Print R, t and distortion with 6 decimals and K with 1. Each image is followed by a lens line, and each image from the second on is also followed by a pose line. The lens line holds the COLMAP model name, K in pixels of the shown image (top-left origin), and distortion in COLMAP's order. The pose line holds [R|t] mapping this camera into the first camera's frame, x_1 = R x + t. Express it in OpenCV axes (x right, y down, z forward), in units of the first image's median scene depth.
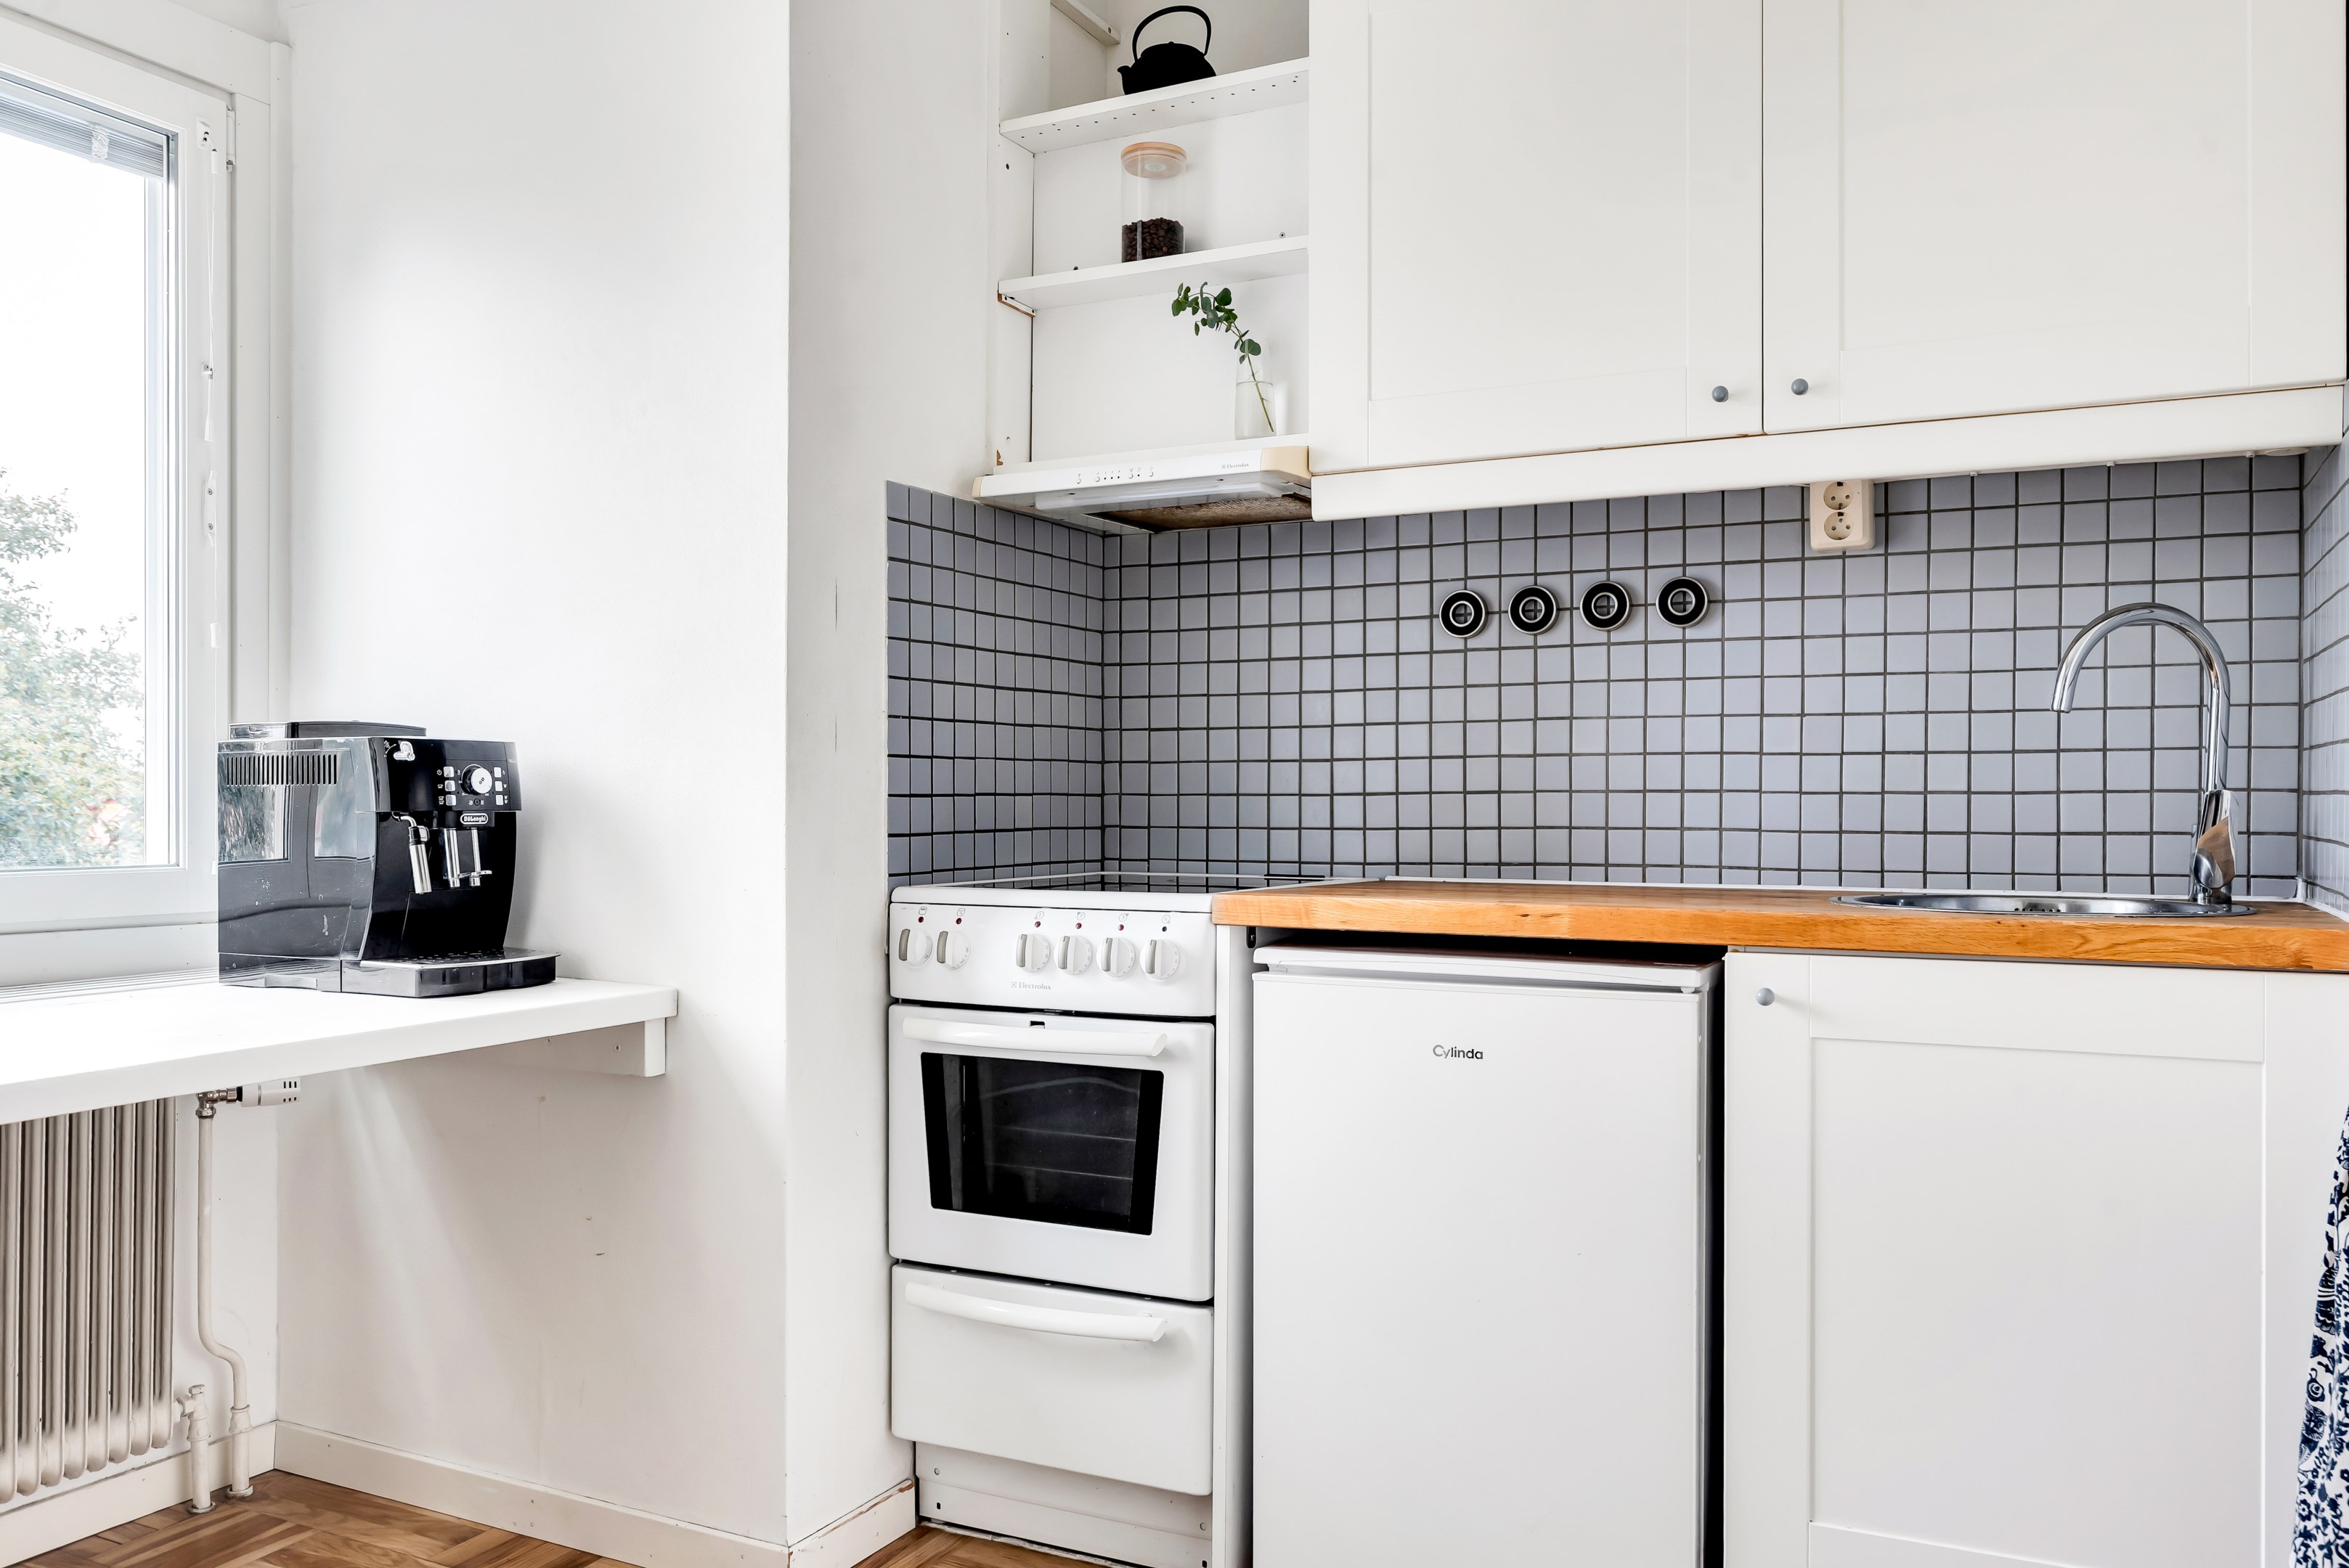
lens RADIAL K [[1760.7, 0, 1208.9], [0, 1760.7, 826.0], [0, 0, 1]] dist [-0.003310, 0.004731]
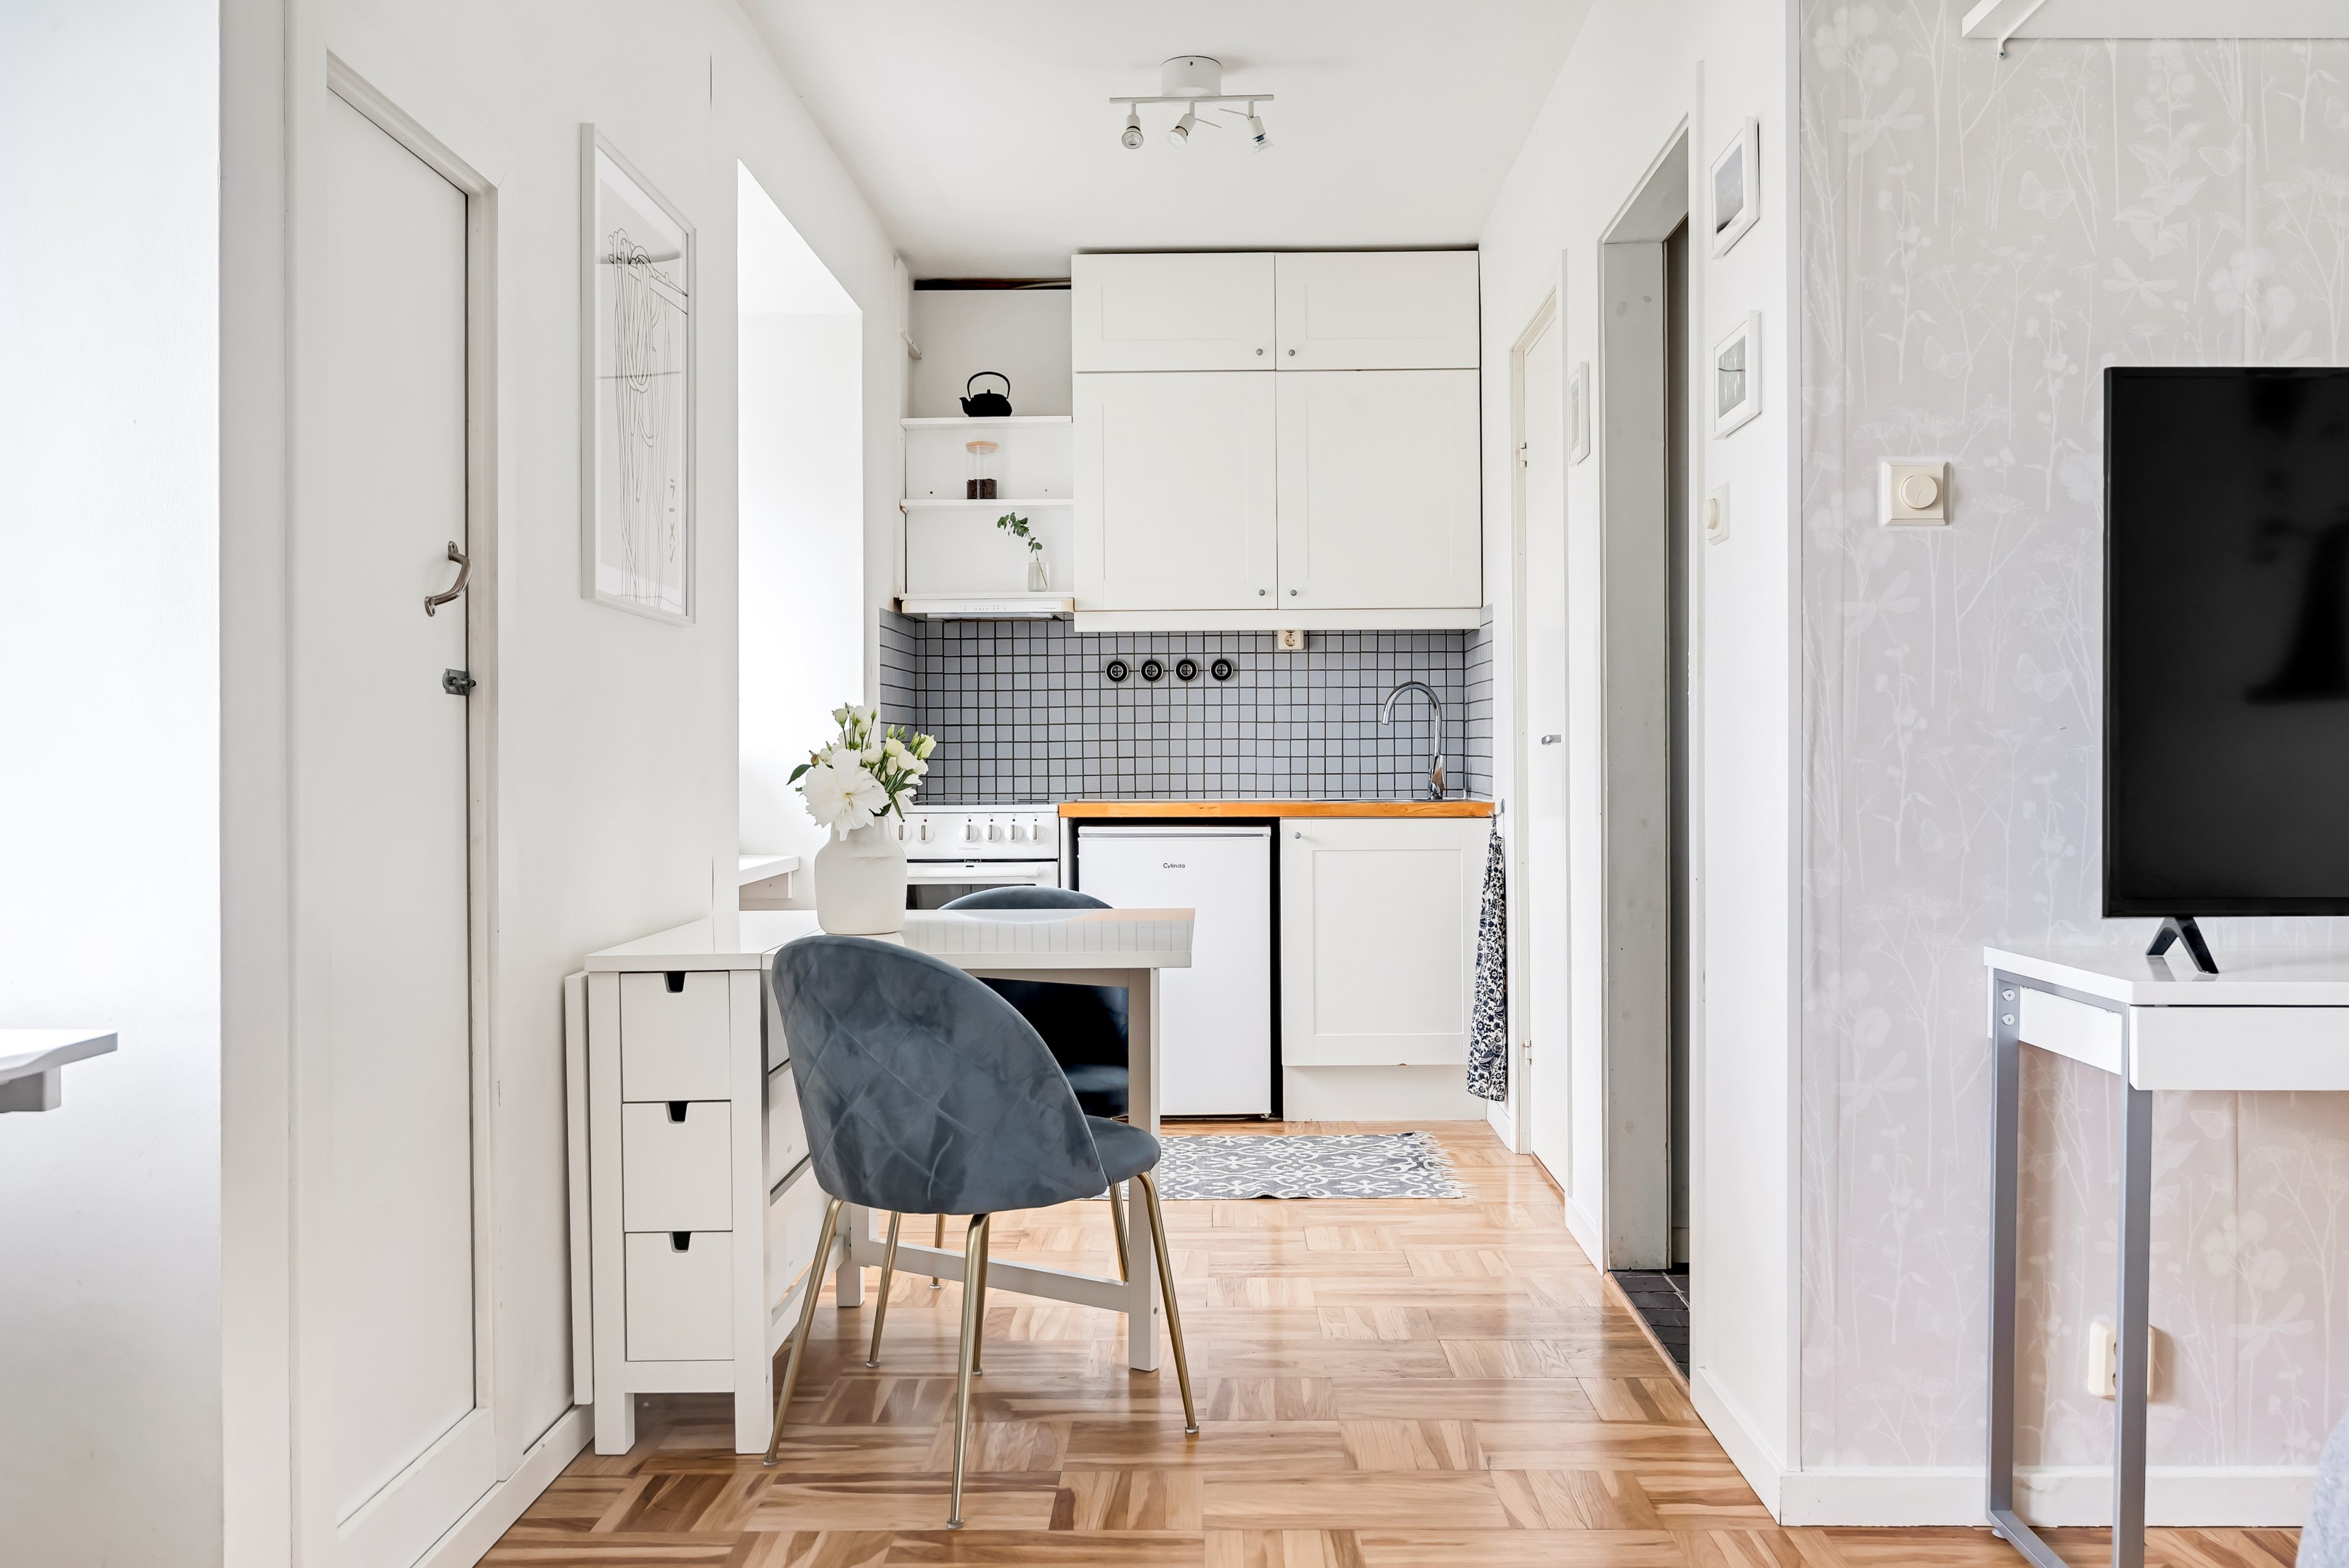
lens RADIAL K [[1760.7, 0, 1208.9], [0, 1760.7, 826.0], [0, 0, 1]] dist [-0.003310, 0.004731]
pose [[0.902975, -0.023088, 0.429073, -0.693687], [0.013524, 0.999588, 0.025326, 0.010956], [-0.429481, -0.017066, 0.902915, -0.979102]]
